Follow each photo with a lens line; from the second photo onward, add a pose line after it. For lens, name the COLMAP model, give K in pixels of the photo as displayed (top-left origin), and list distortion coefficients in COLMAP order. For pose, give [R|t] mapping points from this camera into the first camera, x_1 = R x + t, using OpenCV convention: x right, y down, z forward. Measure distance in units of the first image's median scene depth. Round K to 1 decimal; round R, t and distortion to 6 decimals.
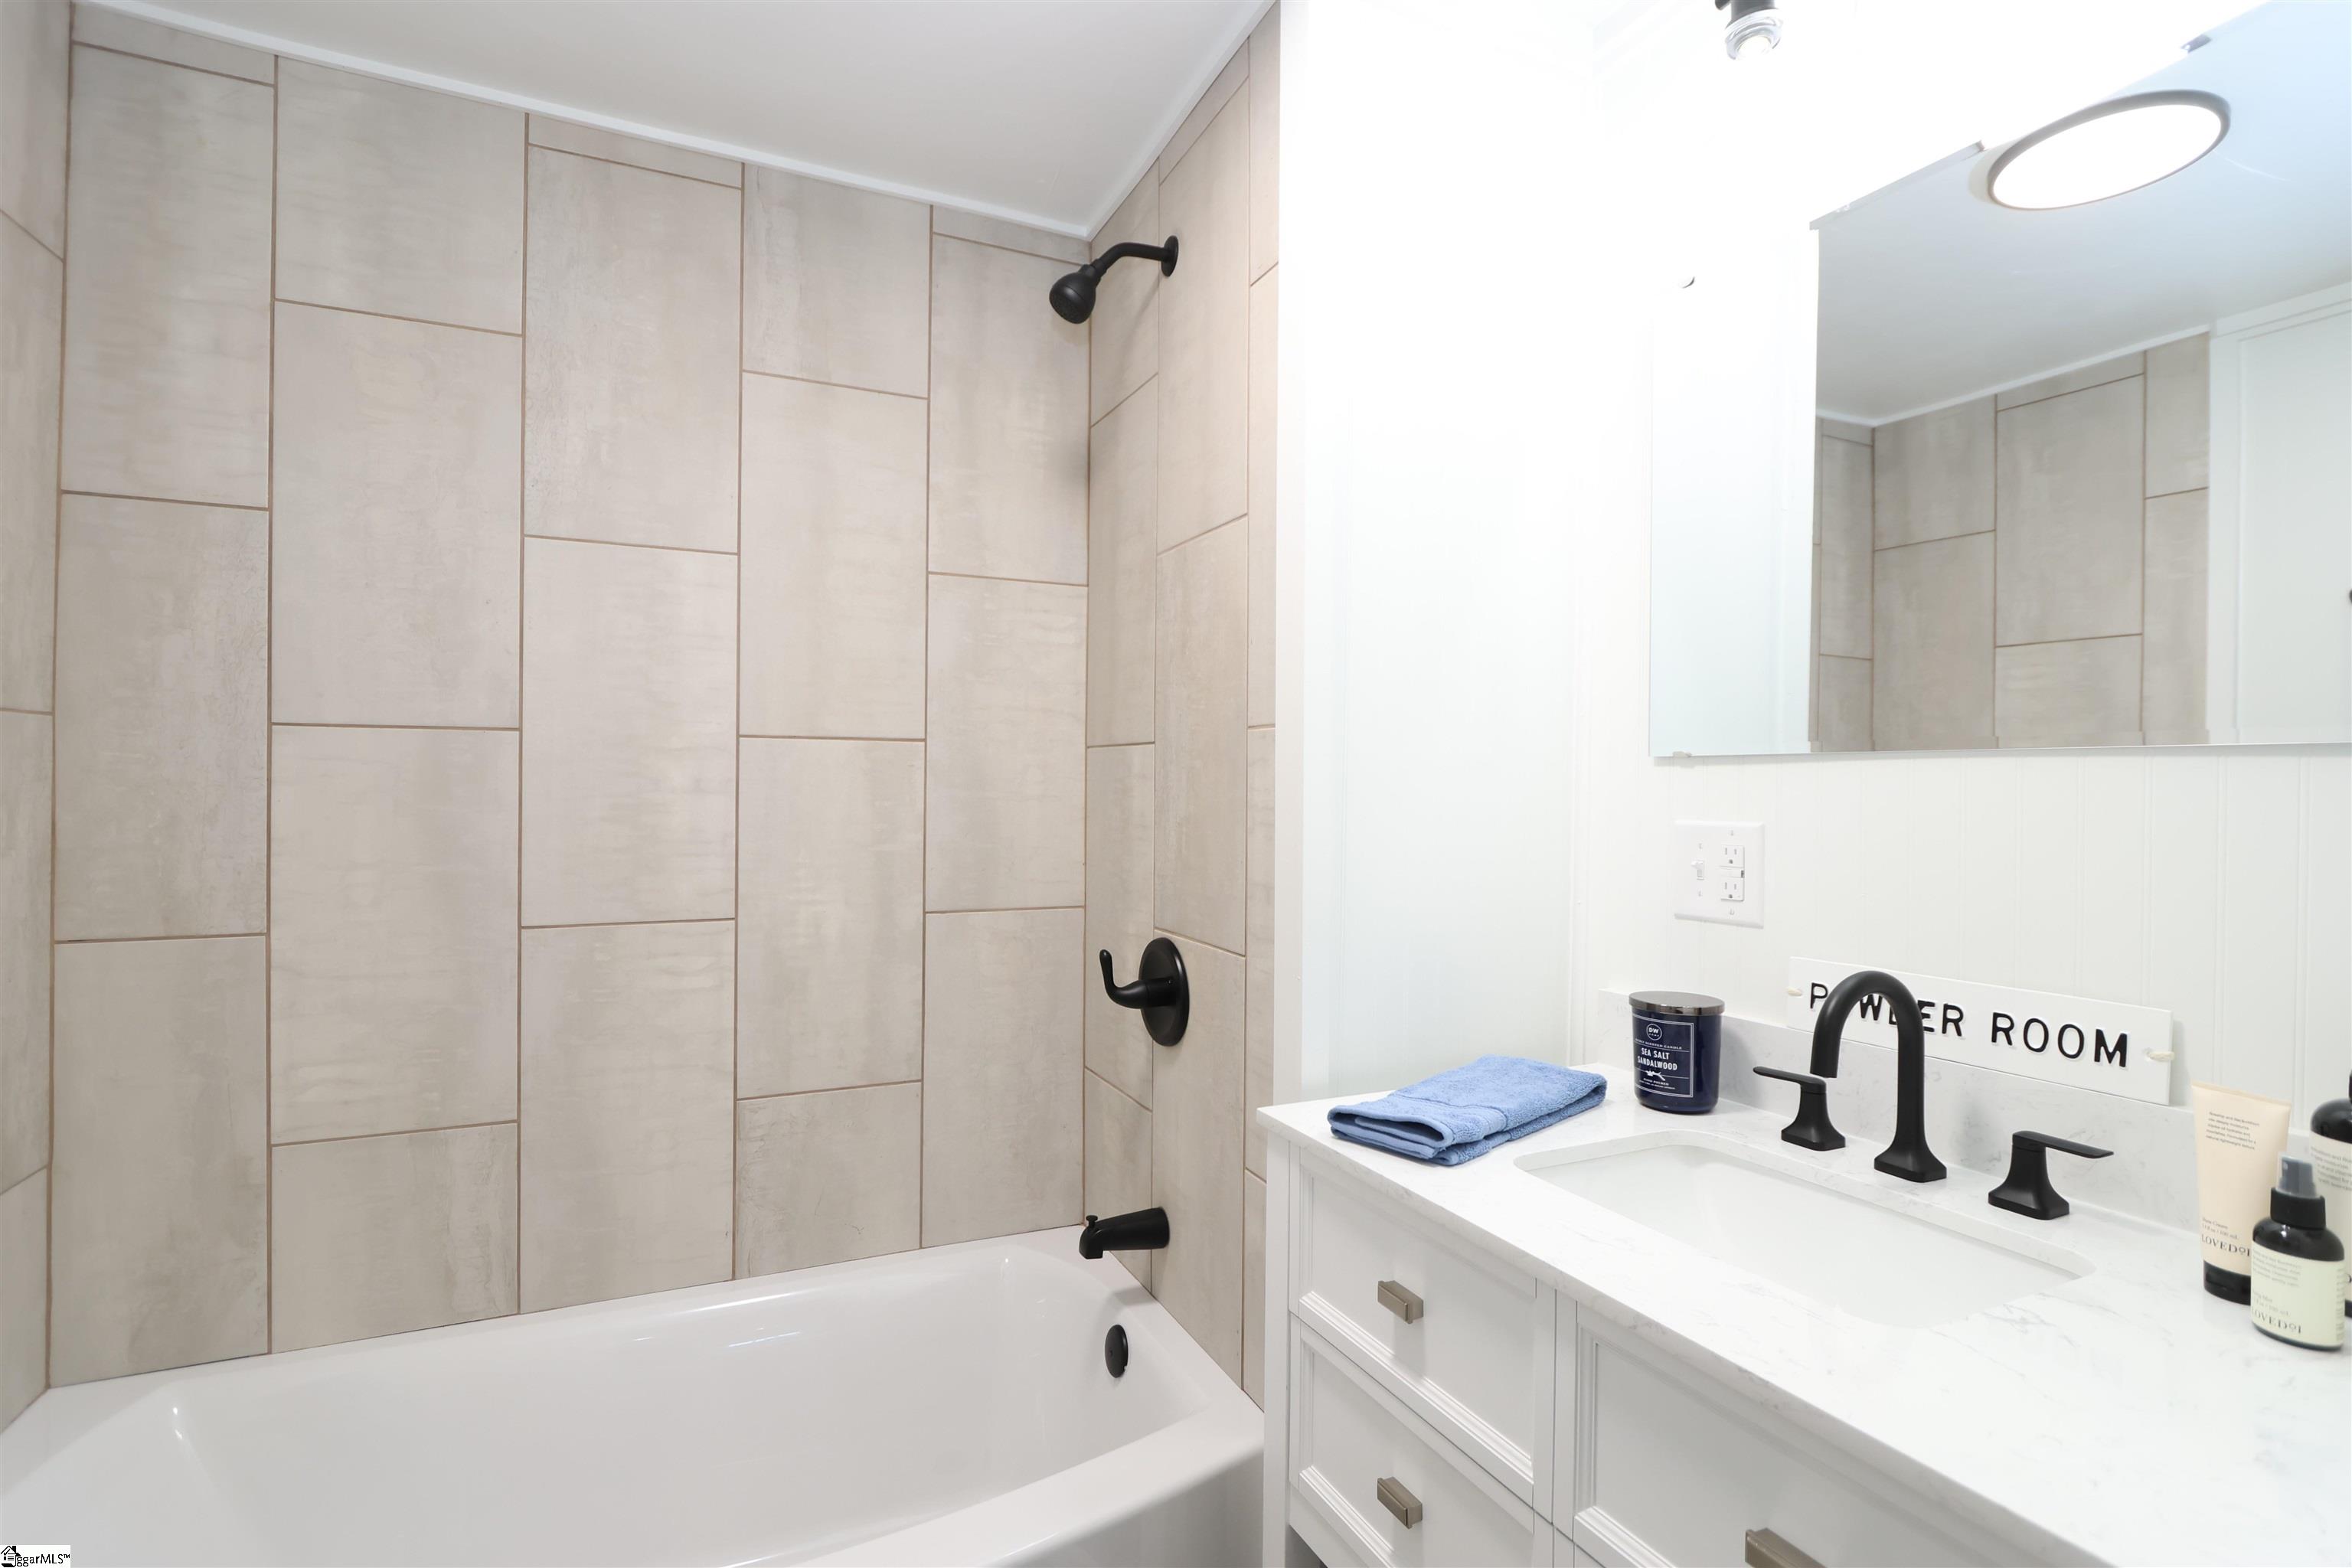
lens RADIAL K [[1100.4, 0, 1172.2], [0, 1100.4, 794.7], [0, 0, 1]] dist [-0.014623, 0.002384]
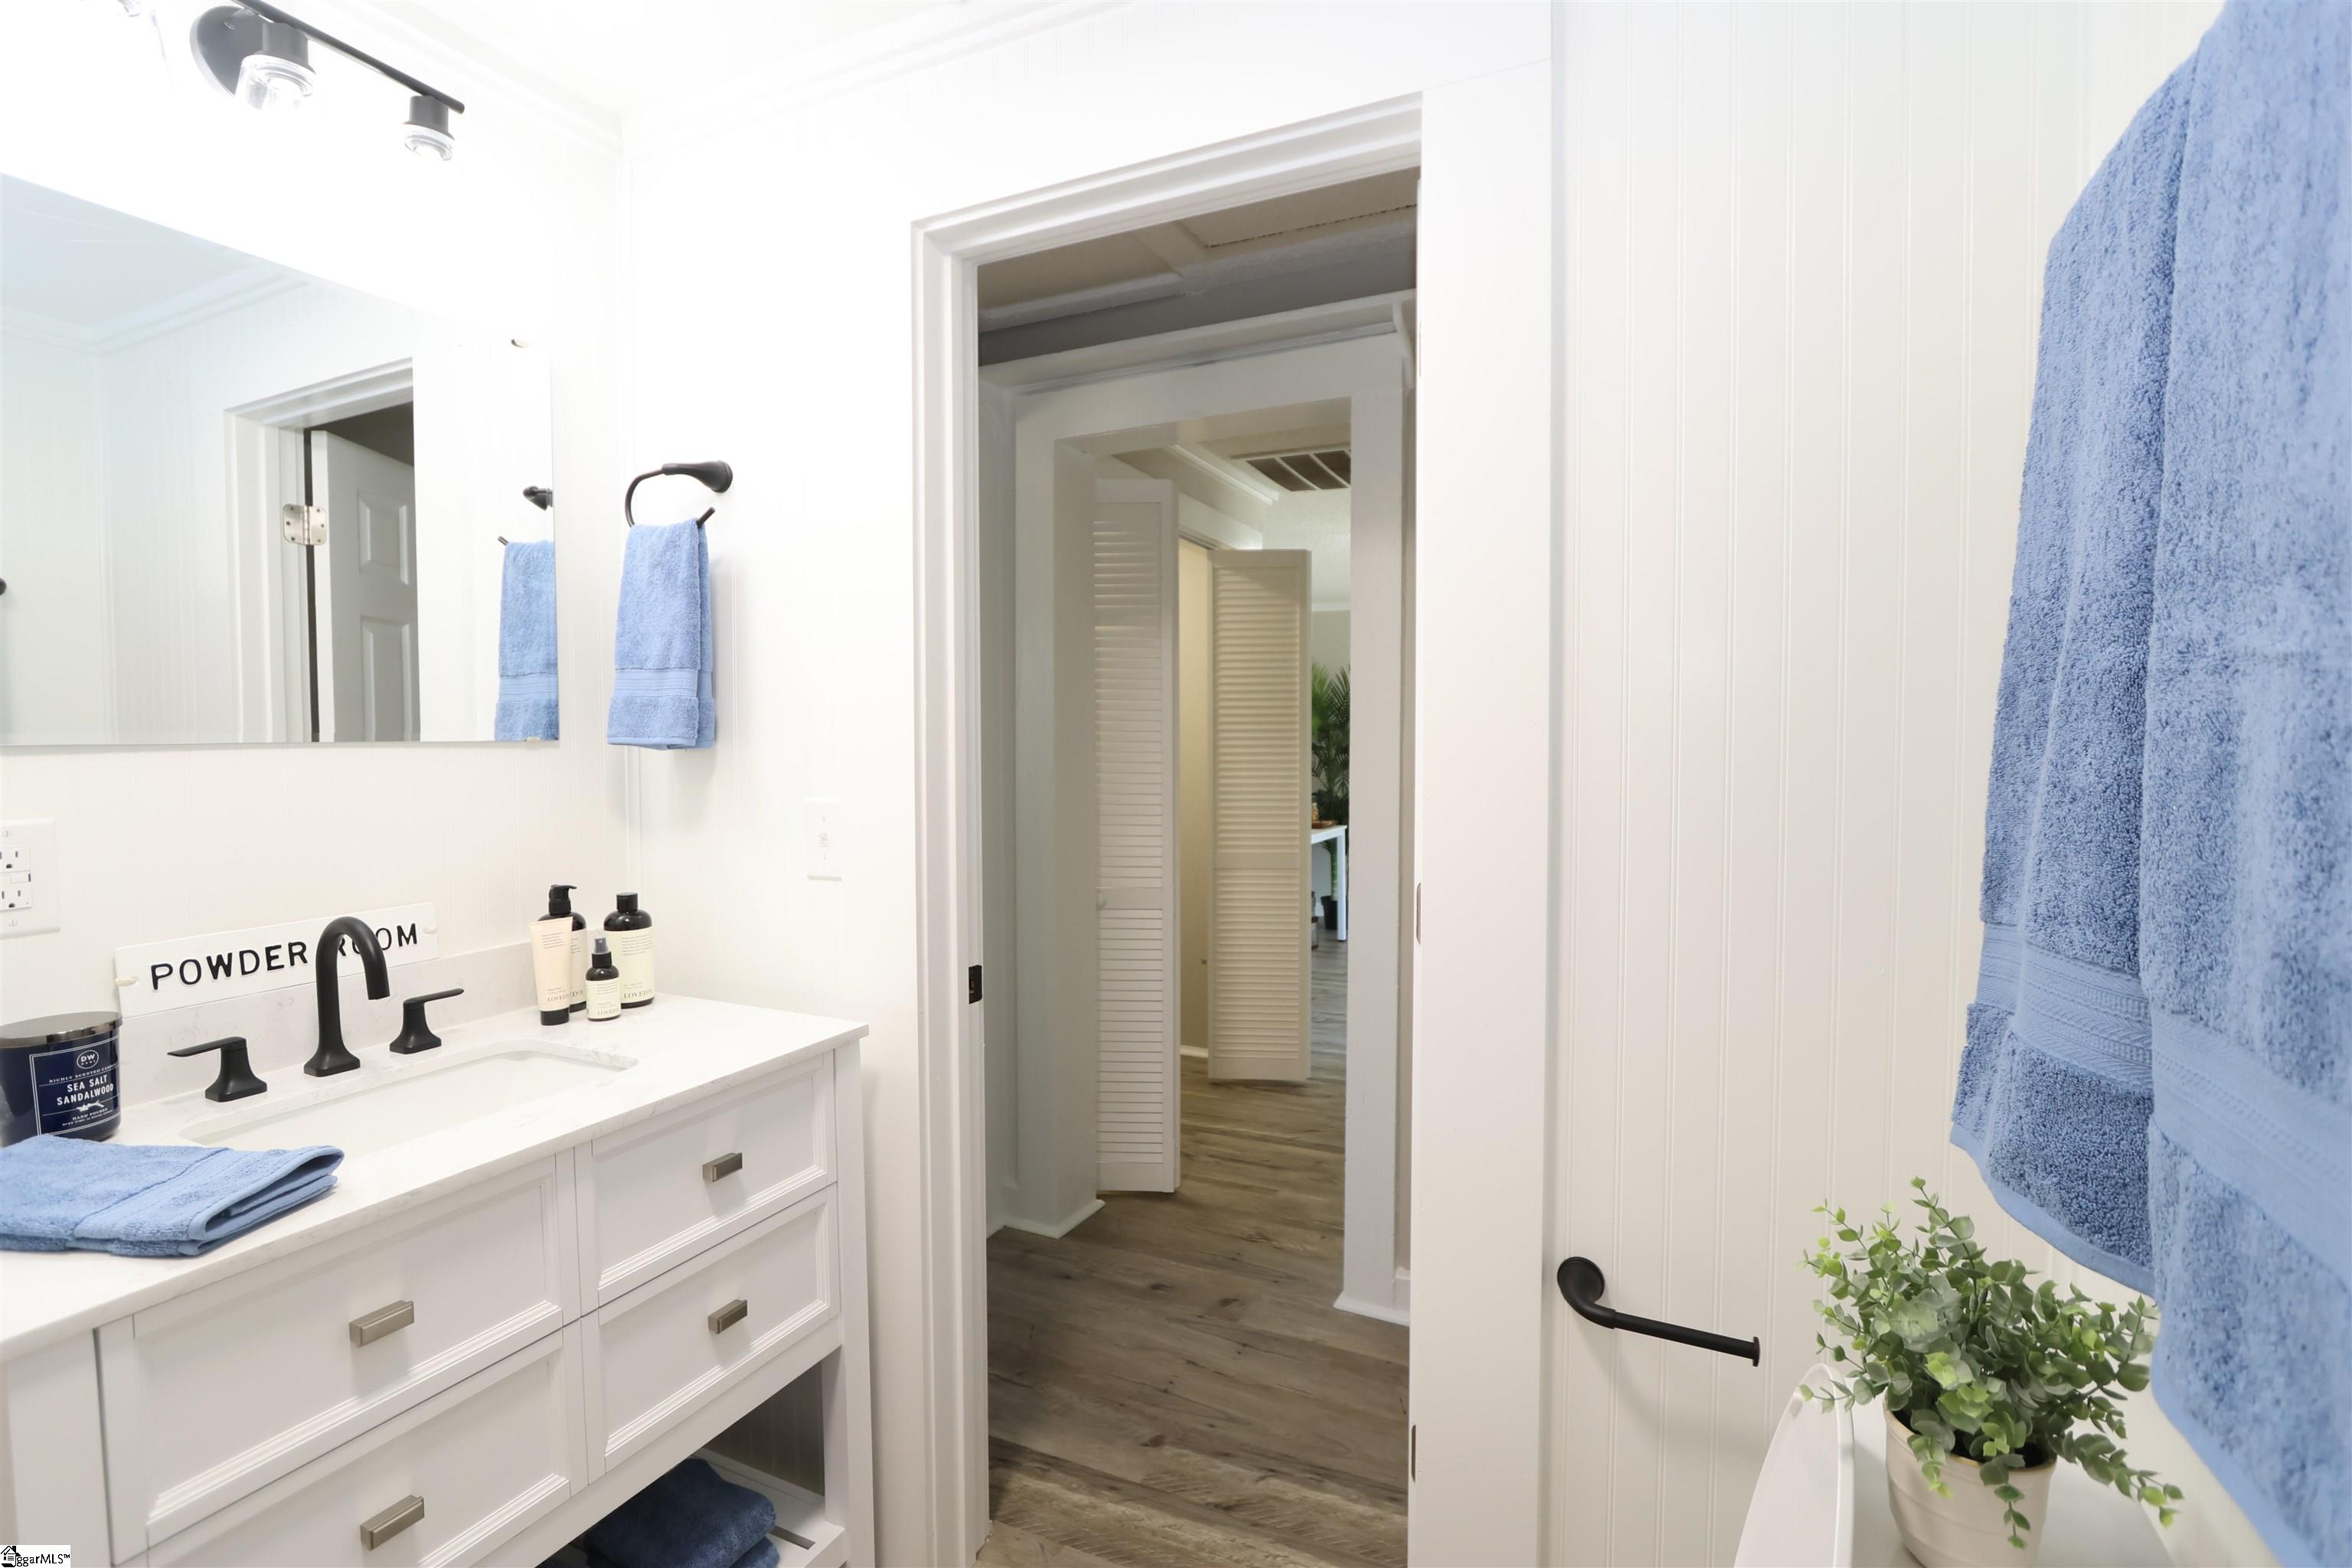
lens RADIAL K [[1075.4, 0, 1164.0], [0, 1075.4, 780.3], [0, 0, 1]] dist [-0.015177, 0.001427]
pose [[-0.635946, -0.042113, 0.770584, -0.594709], [0.001892, 0.998422, 0.056125, -0.043984], [-0.771731, 0.037150, -0.634863, 0.662765]]
